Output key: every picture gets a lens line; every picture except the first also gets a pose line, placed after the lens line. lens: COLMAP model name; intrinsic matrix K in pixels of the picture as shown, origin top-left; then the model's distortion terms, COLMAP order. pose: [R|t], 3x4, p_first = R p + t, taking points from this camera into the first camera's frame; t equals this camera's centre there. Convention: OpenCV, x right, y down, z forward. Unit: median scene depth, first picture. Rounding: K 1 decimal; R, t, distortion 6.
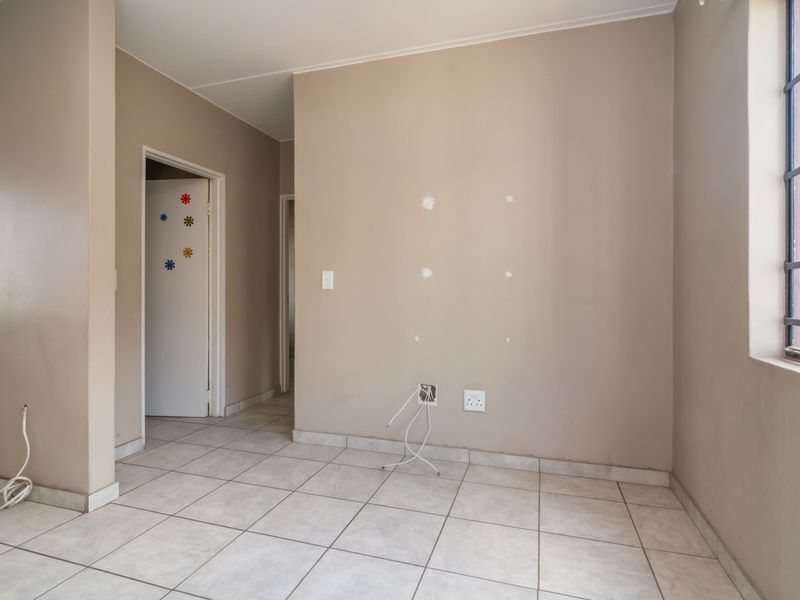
lens RADIAL K [[445.8, 0, 391.2], [0, 445.8, 288.6], [0, 0, 1]] dist [-0.004963, 0.001790]
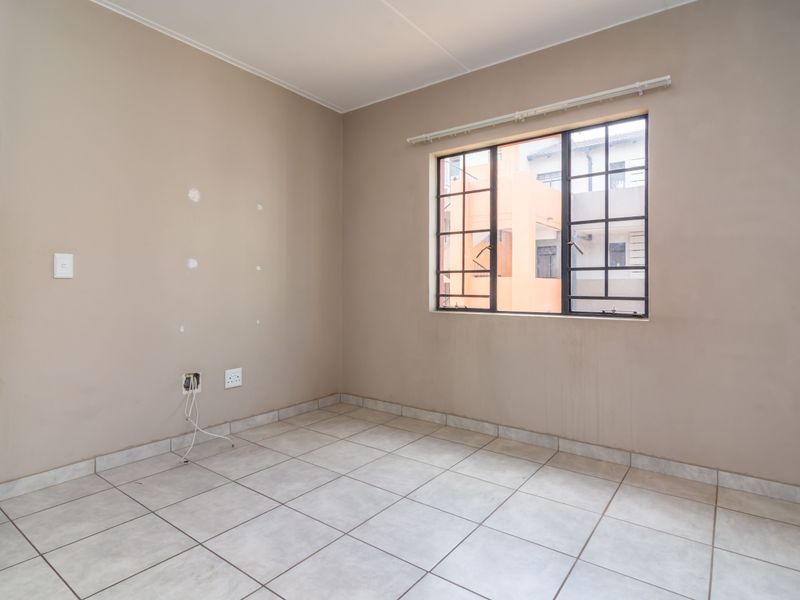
lens RADIAL K [[446.9, 0, 400.9], [0, 446.9, 281.6], [0, 0, 1]] dist [-0.000066, 0.000922]
pose [[0.315276, 0.009148, 0.948956, -0.797789], [-0.012567, 0.999906, -0.005464, 0.005773], [-0.948917, -0.010203, 0.315362, 0.244651]]
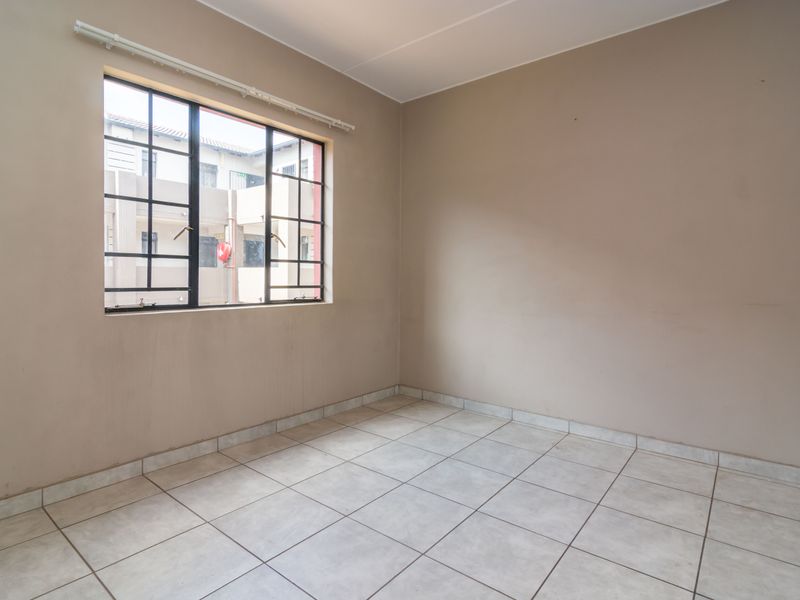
lens RADIAL K [[433.7, 0, 399.2], [0, 433.7, 287.2], [0, 0, 1]] dist [-0.011193, 0.001309]
pose [[-0.936385, -0.012353, 0.350757, -0.325441], [-0.010028, 0.999914, 0.008442, 0.020620], [-0.350832, 0.004387, -0.936428, 1.131640]]
